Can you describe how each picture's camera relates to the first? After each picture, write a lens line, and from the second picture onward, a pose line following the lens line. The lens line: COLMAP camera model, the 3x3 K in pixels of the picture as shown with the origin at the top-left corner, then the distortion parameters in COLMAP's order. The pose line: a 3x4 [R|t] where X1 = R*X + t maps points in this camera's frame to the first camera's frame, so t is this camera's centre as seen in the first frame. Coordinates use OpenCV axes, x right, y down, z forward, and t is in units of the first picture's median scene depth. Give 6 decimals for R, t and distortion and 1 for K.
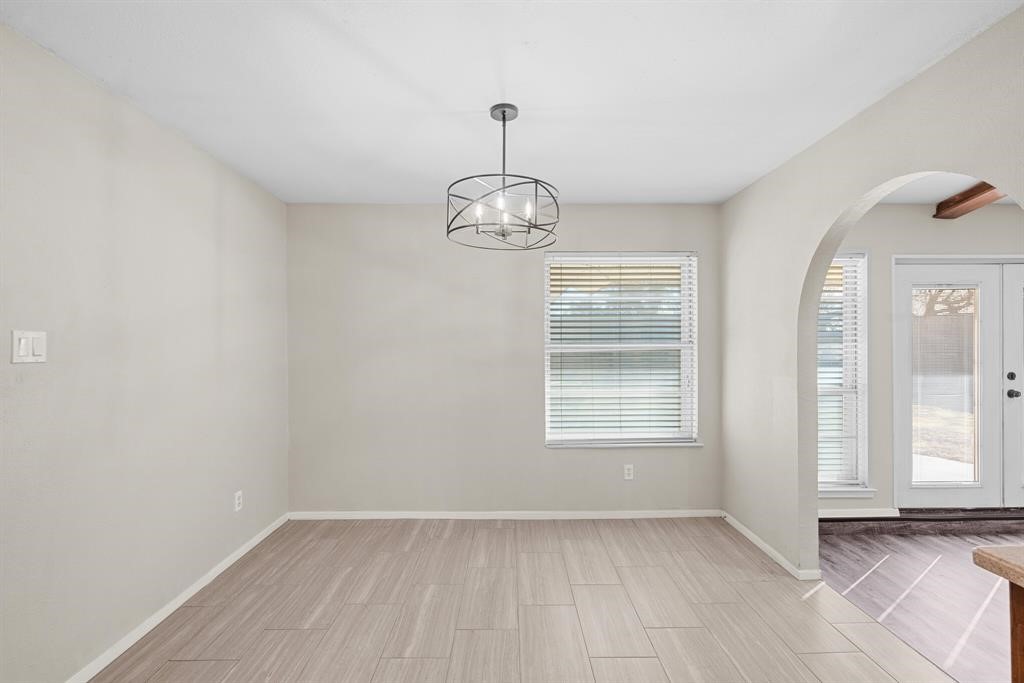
lens RADIAL K [[460.2, 0, 512.0], [0, 460.2, 341.5], [0, 0, 1]] dist [-0.000120, 0.000006]
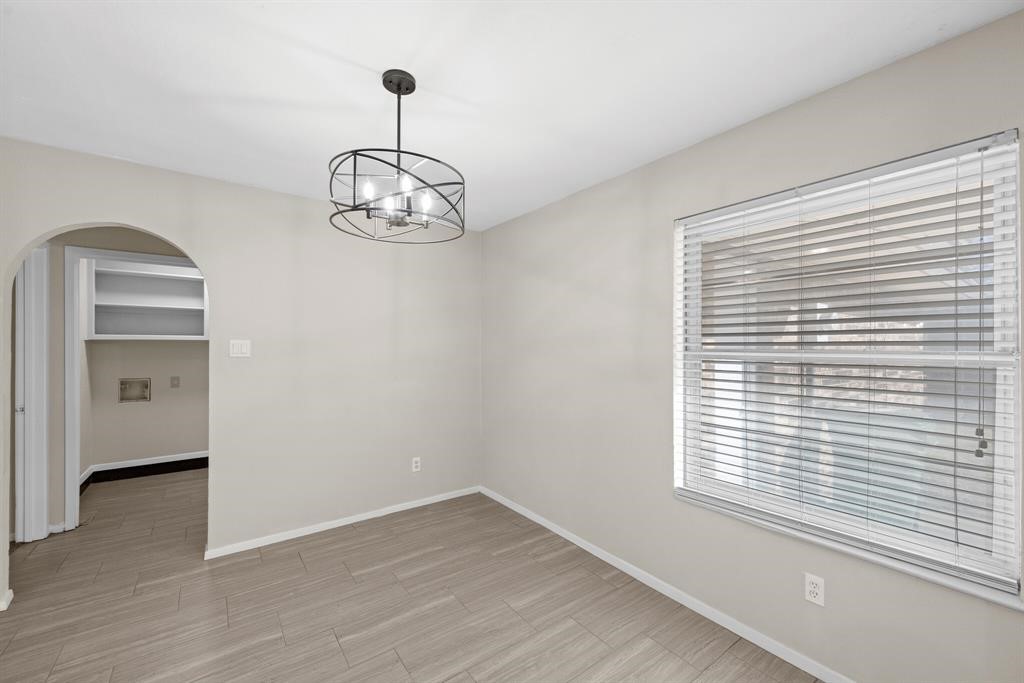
lens RADIAL K [[407.1, 0, 515.8], [0, 407.1, 344.2], [0, 0, 1]] dist [0.000526, 0.000041]
pose [[0.587760, 0.001992, -0.809033, 0.495810], [-0.001754, 0.999998, 0.001188, -0.005569], [0.809034, 0.000721, 0.587762, 0.494510]]
